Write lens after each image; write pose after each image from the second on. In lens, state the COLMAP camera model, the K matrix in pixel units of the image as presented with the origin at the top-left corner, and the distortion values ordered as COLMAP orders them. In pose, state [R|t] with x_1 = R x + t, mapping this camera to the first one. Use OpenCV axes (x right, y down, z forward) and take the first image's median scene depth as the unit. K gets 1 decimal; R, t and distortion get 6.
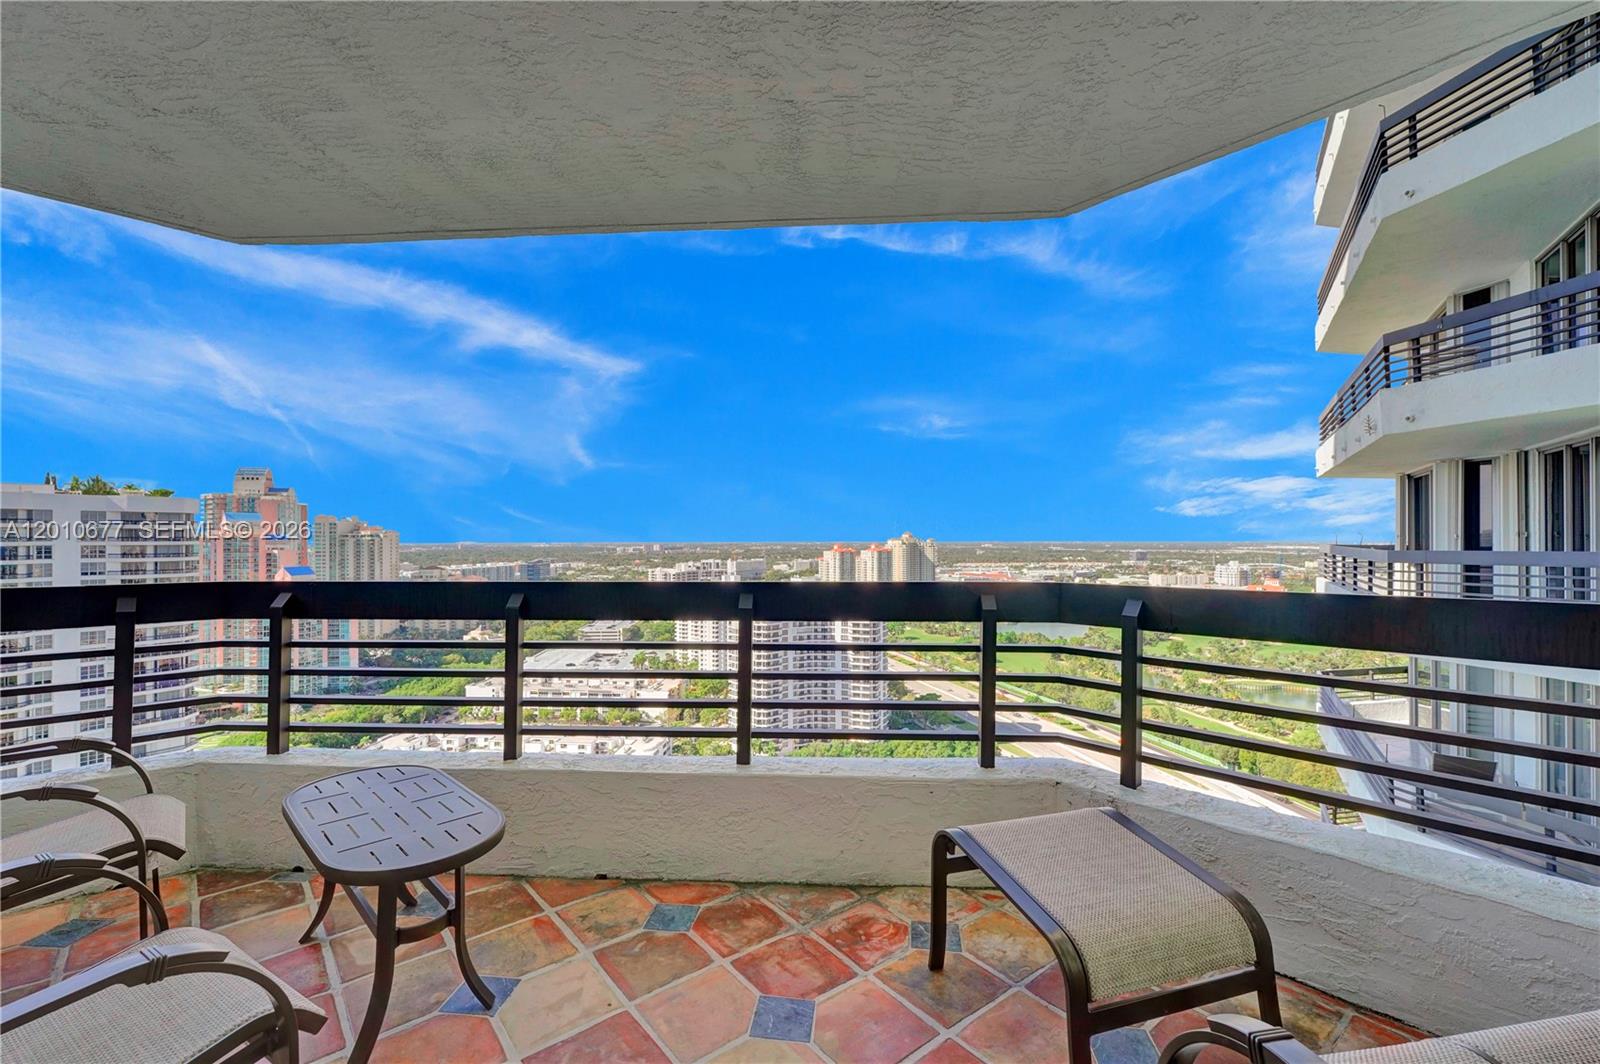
lens RADIAL K [[684.7, 0, 800.0], [0, 684.7, 532.0], [0, 0, 1]] dist [0.000084, 0.000292]
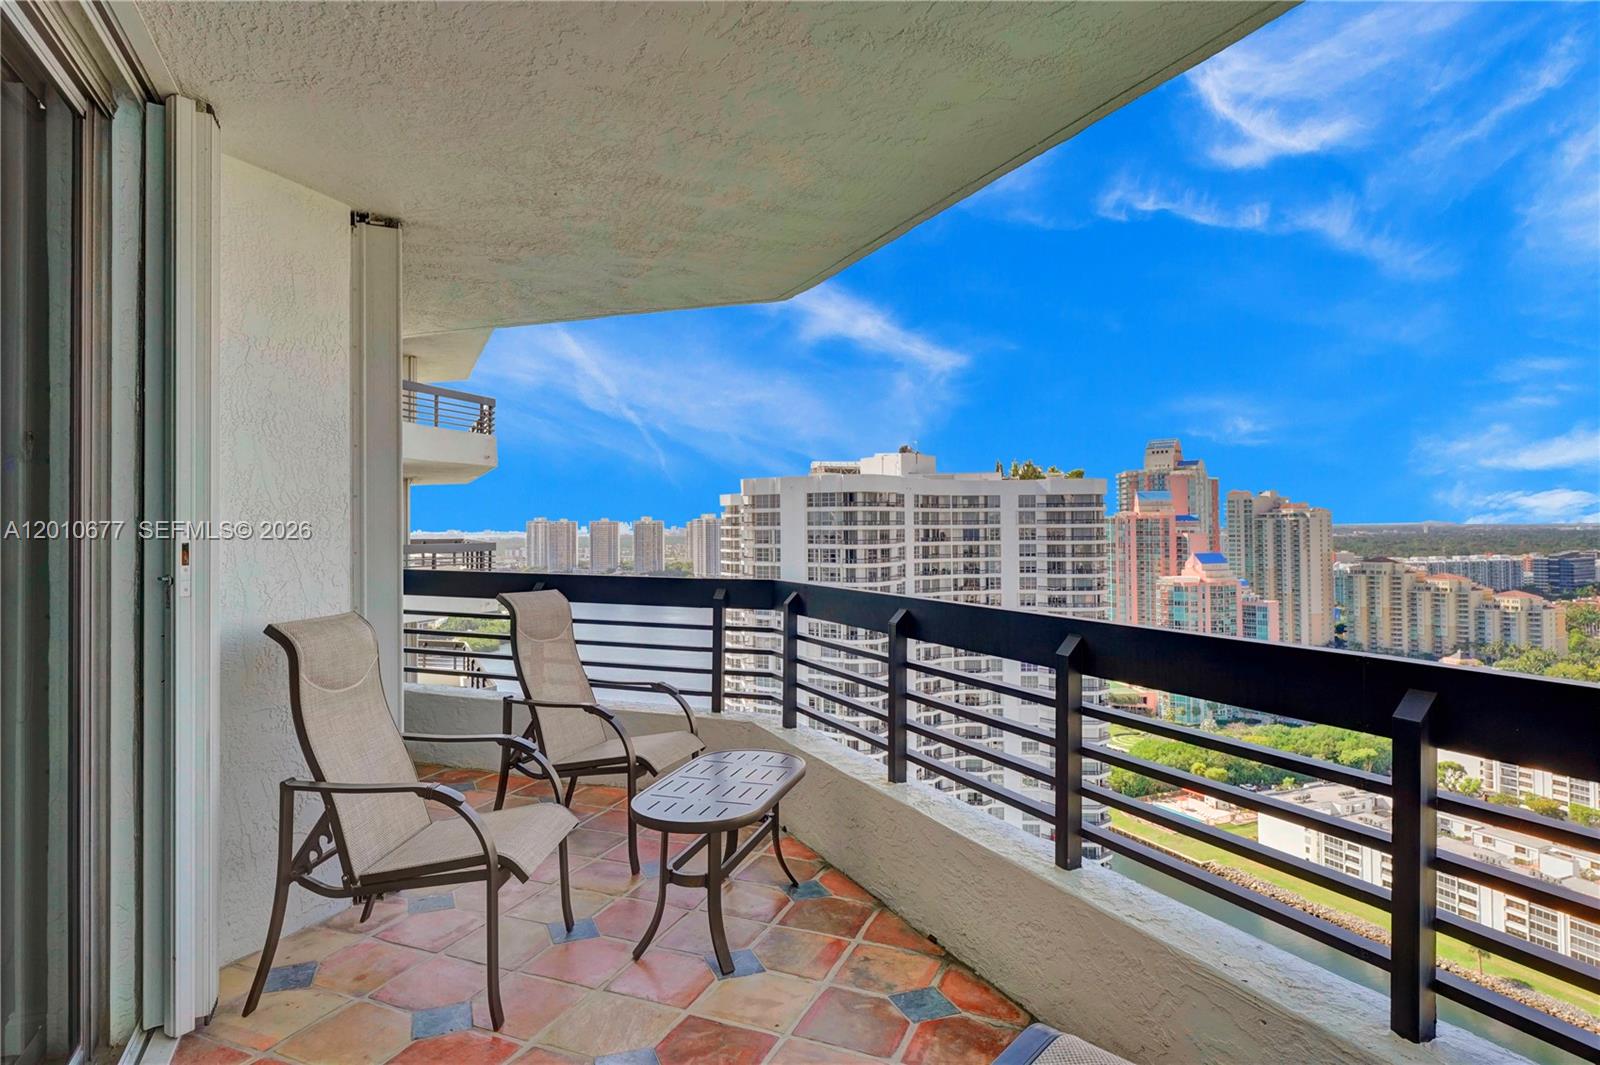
lens RADIAL K [[813.1, 0, 800.4], [0, 813.1, 580.5], [0, 0, 1]] dist [0.000218, 0.000440]
pose [[0.999845, -0.016481, 0.006168, -0.327095], [0.016477, 0.999864, 0.000766, 0.020174], [-0.006180, -0.000664, 0.999981, -0.007493]]
